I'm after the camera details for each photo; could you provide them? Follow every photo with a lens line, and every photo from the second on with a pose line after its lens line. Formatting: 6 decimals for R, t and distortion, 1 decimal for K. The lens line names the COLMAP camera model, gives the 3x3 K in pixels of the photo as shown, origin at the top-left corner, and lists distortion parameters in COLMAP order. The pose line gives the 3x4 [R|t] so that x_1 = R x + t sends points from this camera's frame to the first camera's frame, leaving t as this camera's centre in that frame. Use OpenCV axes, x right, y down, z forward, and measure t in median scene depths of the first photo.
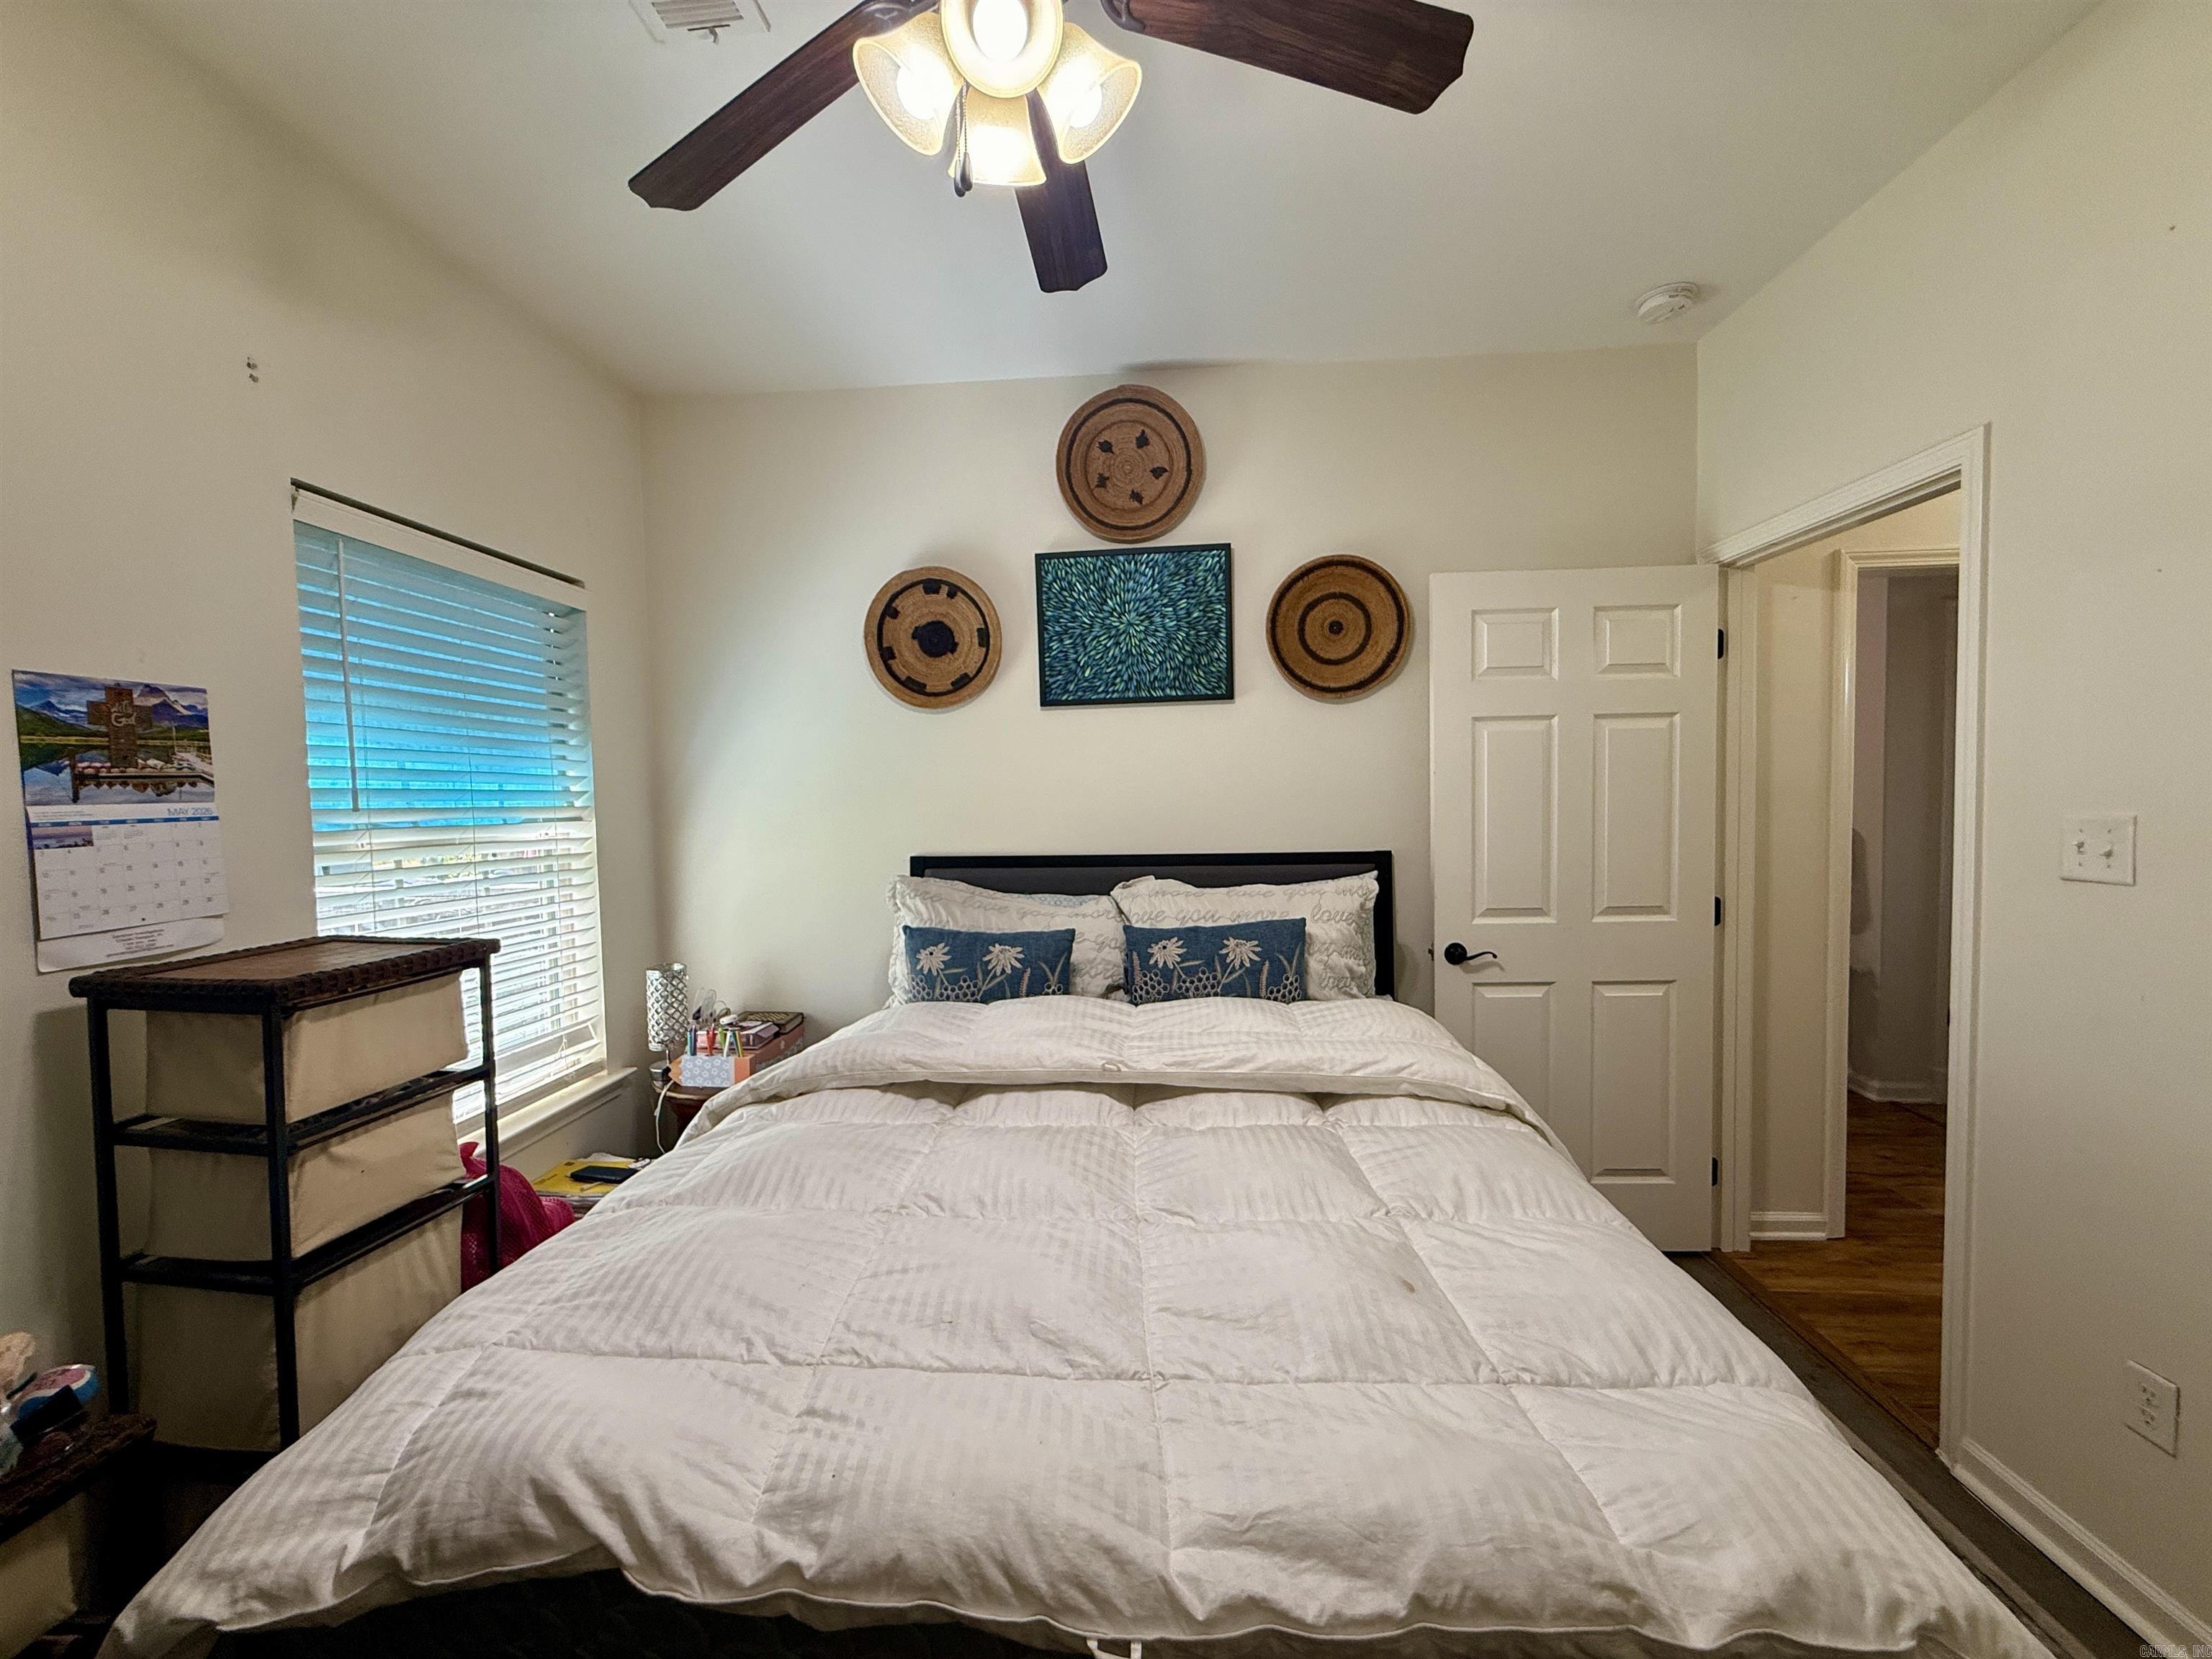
lens RADIAL K [[887.5, 0, 1098.8], [0, 887.5, 827.7], [0, 0, 1]] dist [-0.000664, 0.000356]
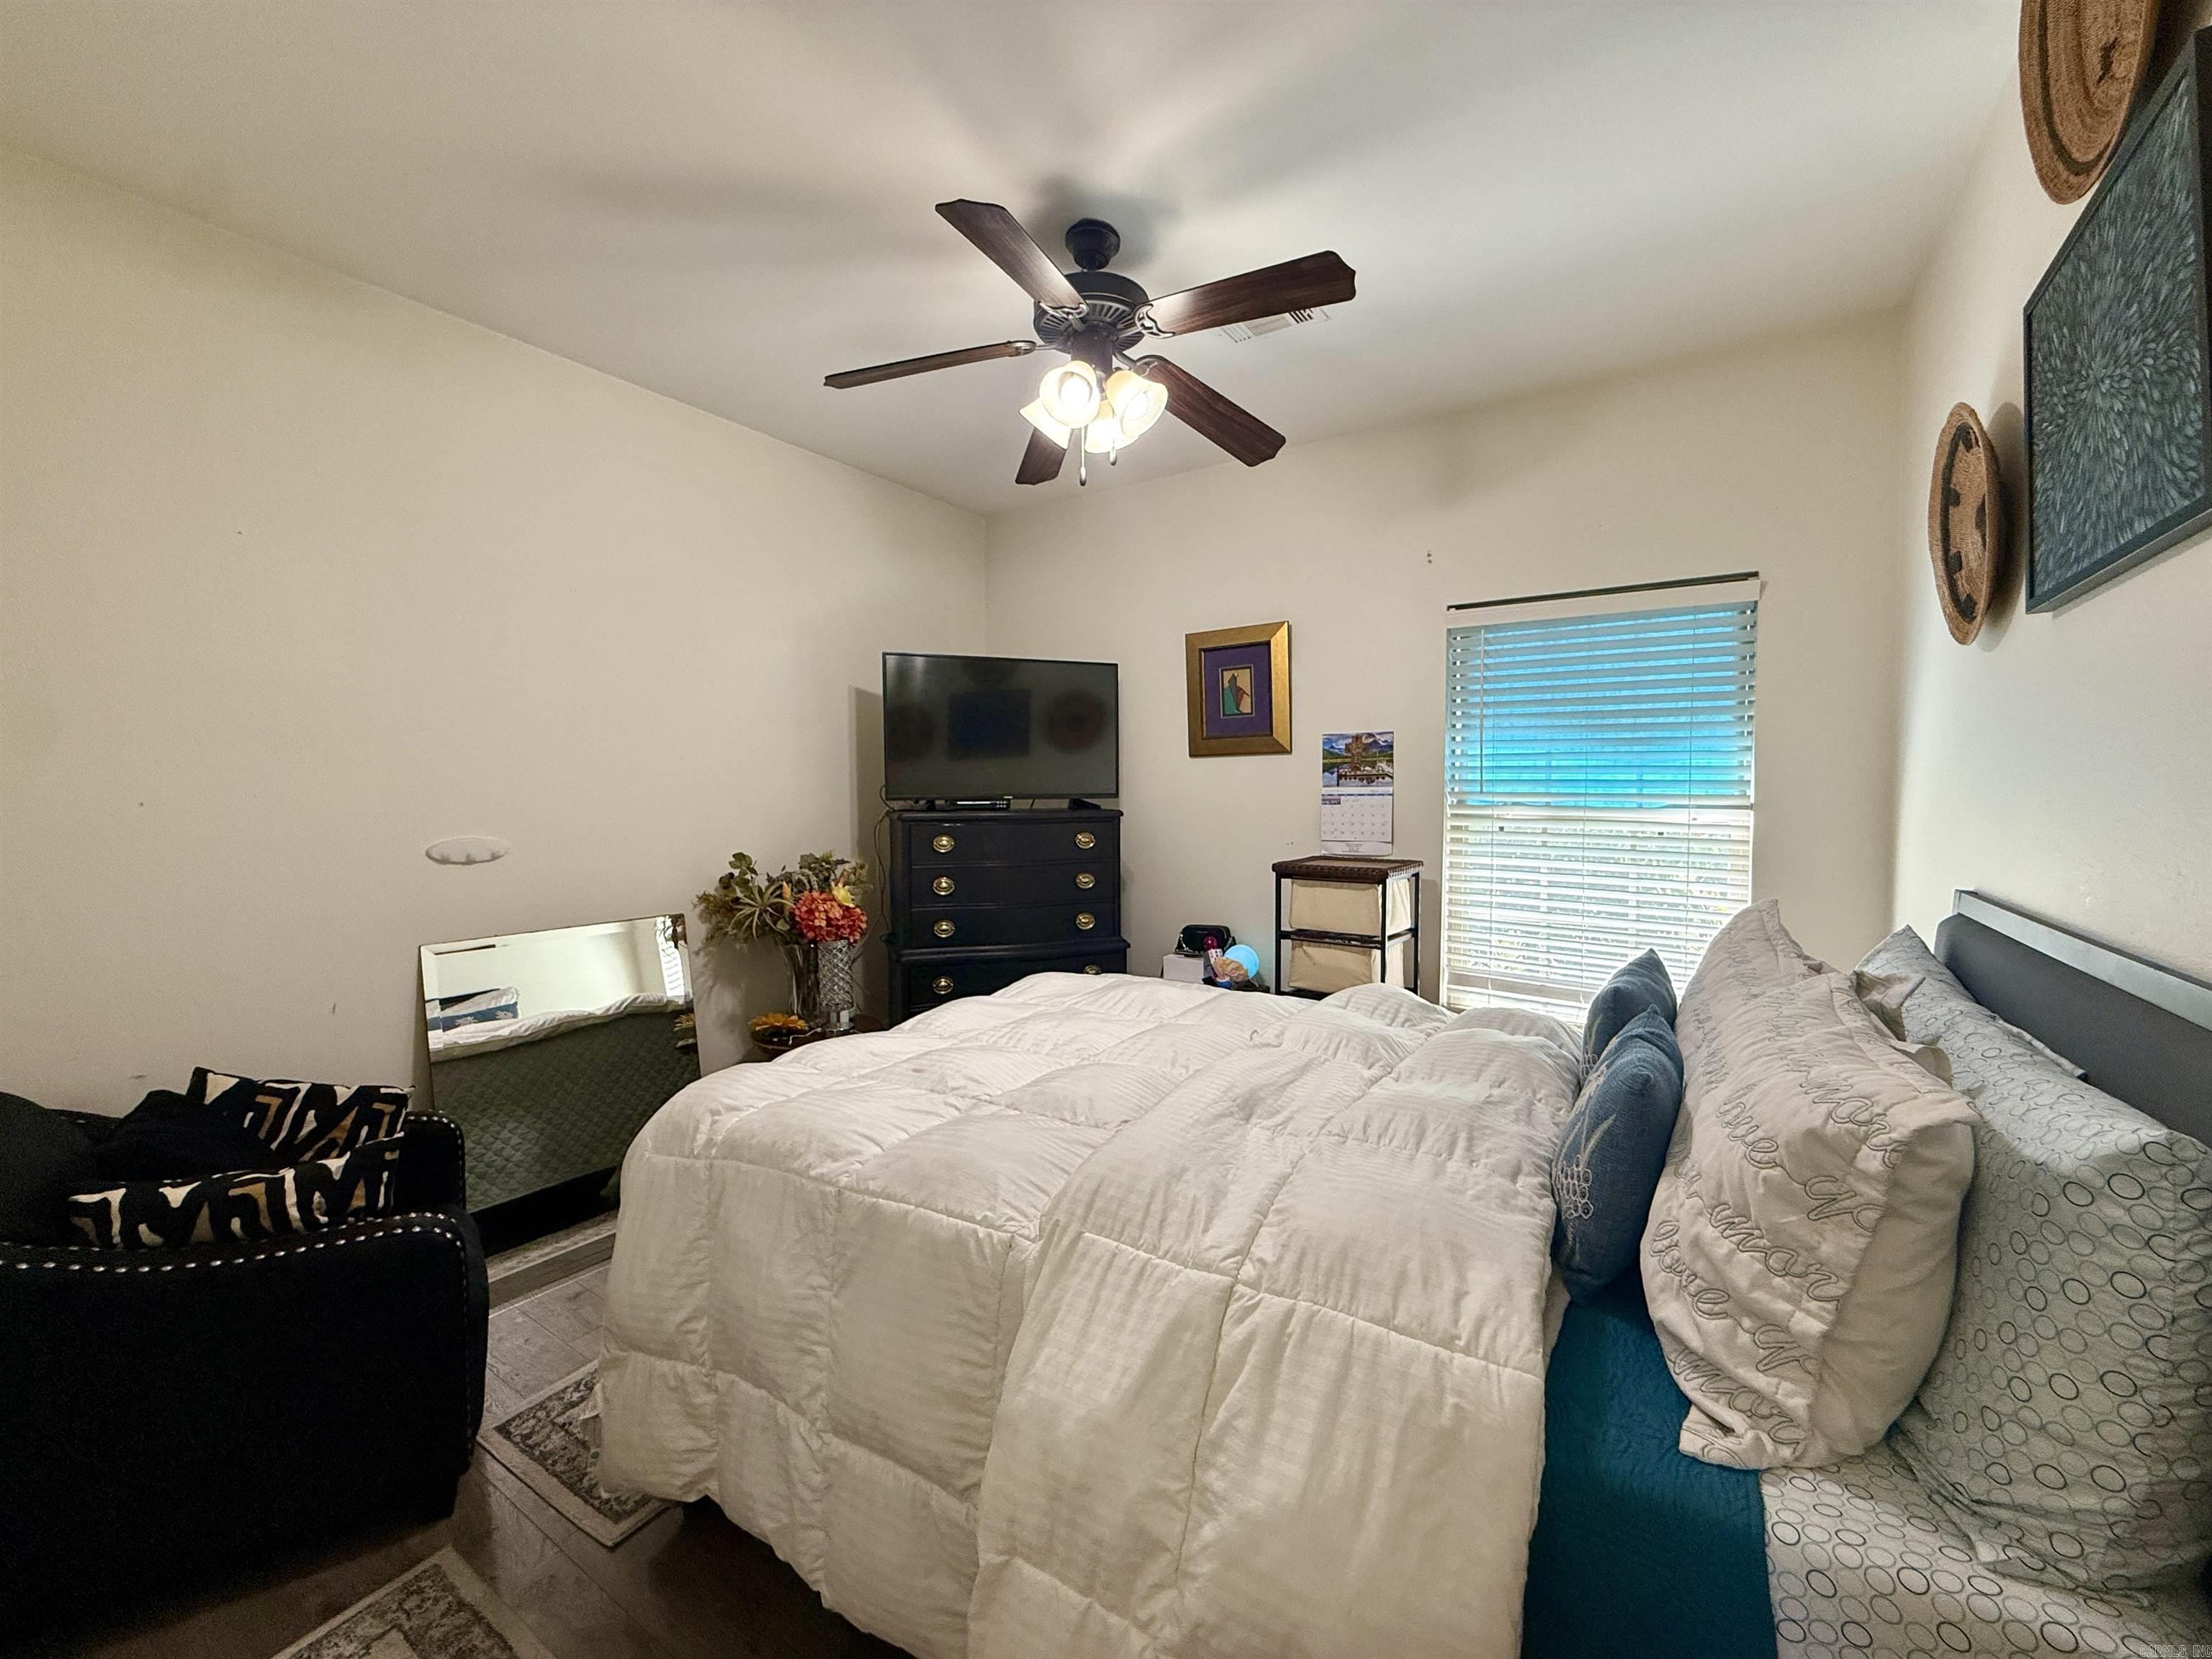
lens RADIAL K [[887.5, 0, 1098.8], [0, 887.5, 827.7], [0, 0, 1]] dist [-0.000664, 0.000356]
pose [[-0.497538, 0.051767, -0.865896, 0.643394], [-0.029938, 0.996598, 0.076784, -0.041416], [0.866925, 0.064126, -0.494296, 0.826330]]
